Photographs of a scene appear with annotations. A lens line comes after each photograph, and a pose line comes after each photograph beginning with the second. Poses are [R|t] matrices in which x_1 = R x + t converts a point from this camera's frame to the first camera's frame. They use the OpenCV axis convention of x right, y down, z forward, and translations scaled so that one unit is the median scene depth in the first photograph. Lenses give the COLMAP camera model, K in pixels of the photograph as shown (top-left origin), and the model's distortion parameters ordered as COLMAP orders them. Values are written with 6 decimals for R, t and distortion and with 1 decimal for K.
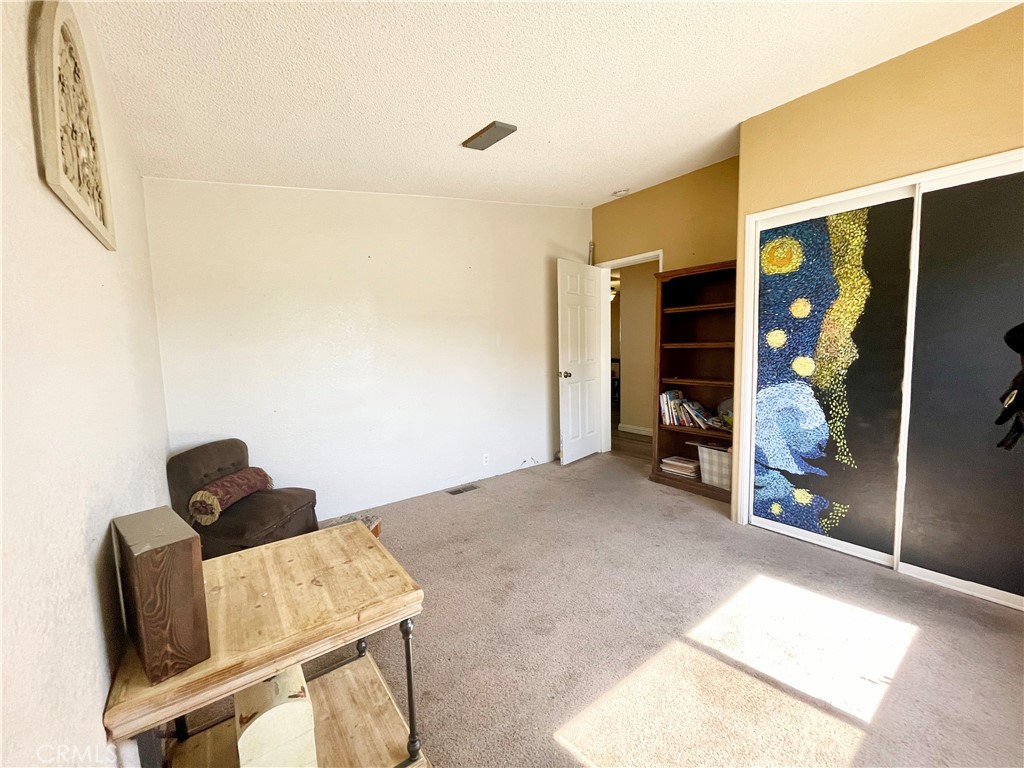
lens RADIAL K [[415.8, 0, 515.5], [0, 415.8, 388.7], [0, 0, 1]] dist [-0.000099, 0.001271]
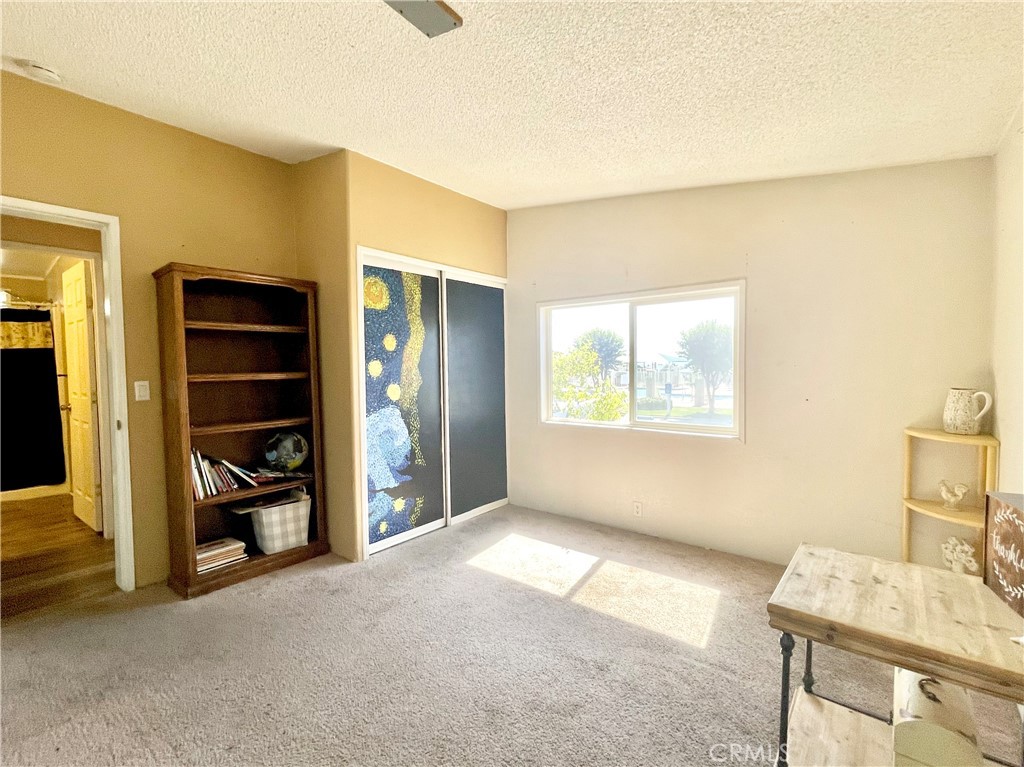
lens RADIAL K [[466.4, 0, 512.5], [0, 466.4, 386.9], [0, 0, 1]] dist [-0.008828, 0.002185]
pose [[-0.238750, -0.014373, 0.970975, -0.648215], [0.122881, 0.991406, 0.044890, -0.086047], [-0.963275, 0.130032, -0.234932, 0.979112]]
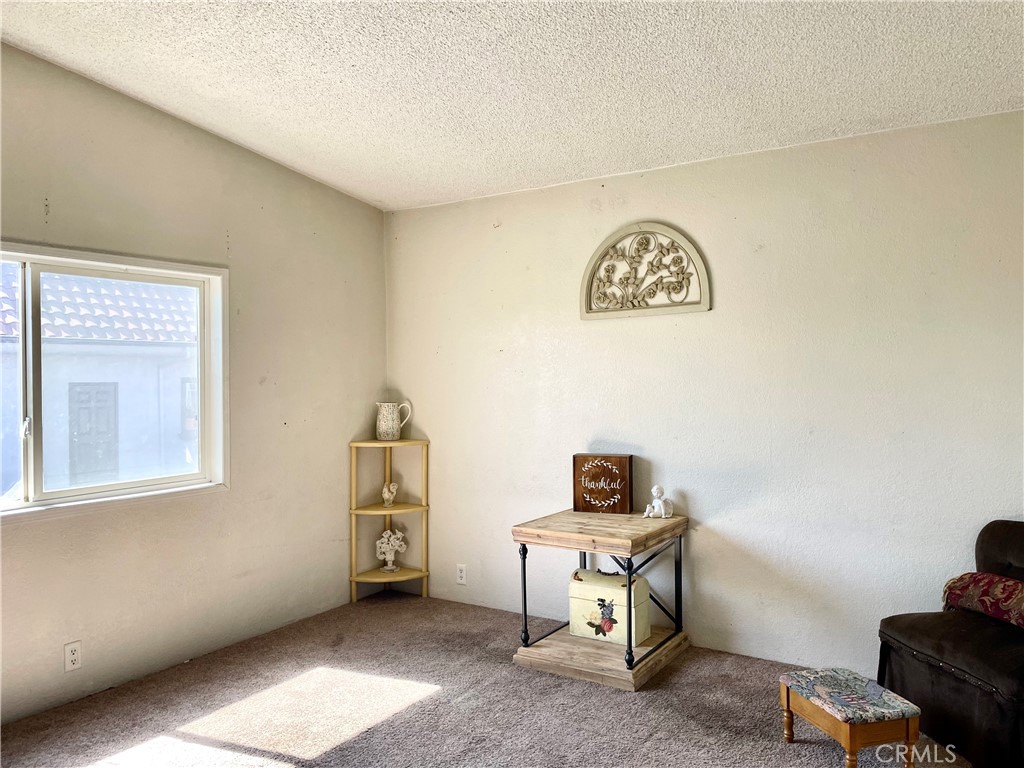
lens RADIAL K [[766.4, 0, 508.9], [0, 766.4, 380.2], [0, 0, 1]] dist [-0.003823, -0.003450]
pose [[-0.941406, 0.045622, -0.334175, 0.330129], [0.006941, 0.993220, 0.116042, -0.183512], [0.337203, 0.106923, -0.935340, 1.648466]]
